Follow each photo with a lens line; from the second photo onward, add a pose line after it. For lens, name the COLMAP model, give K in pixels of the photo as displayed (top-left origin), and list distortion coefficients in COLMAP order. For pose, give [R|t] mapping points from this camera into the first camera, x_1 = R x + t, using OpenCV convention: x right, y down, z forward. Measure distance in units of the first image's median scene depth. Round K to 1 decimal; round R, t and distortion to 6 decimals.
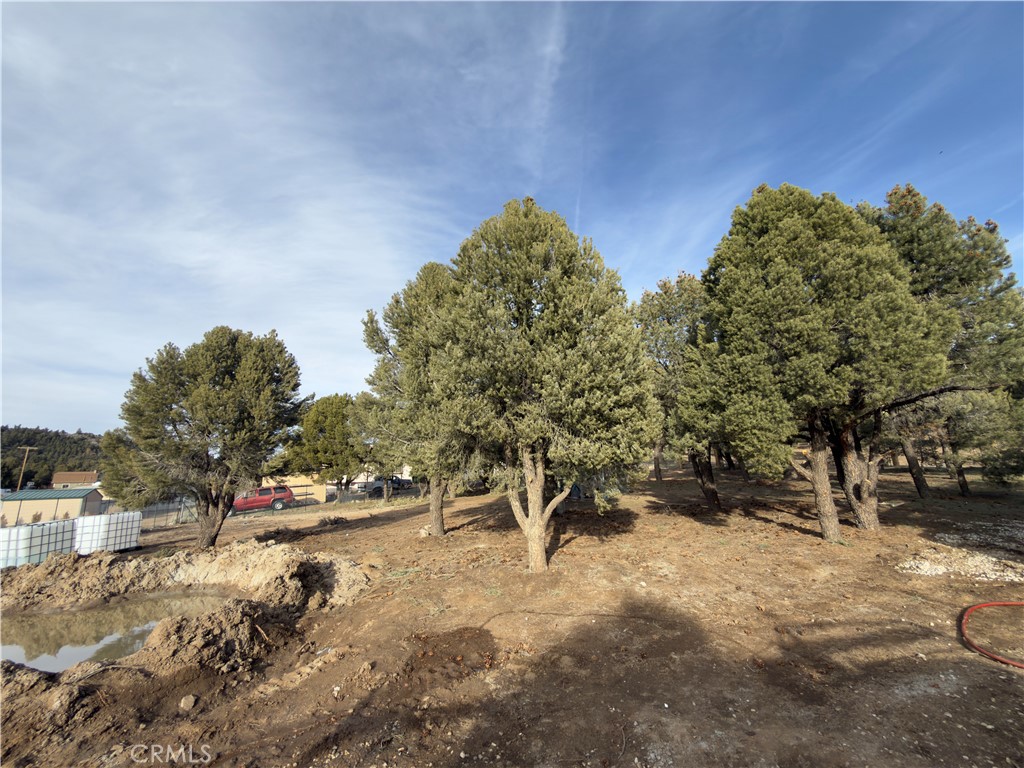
lens RADIAL K [[410.0, 0, 512.3], [0, 410.0, 386.2], [0, 0, 1]] dist [0.006602, -0.000164]
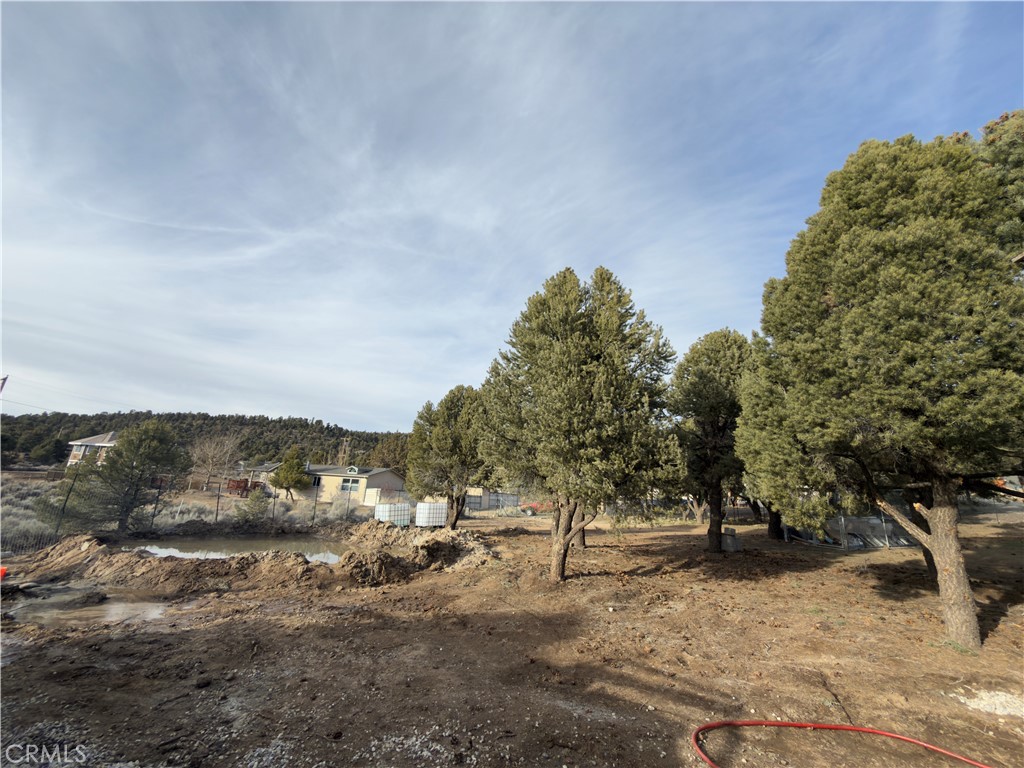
lens RADIAL K [[410.0, 0, 512.3], [0, 410.0, 386.2], [0, 0, 1]] dist [0.006602, -0.000164]
pose [[0.743946, -0.088932, -0.662295, 0.870808], [0.062066, 0.996016, -0.064026, -0.060534], [0.665351, 0.006526, 0.746502, -0.007943]]
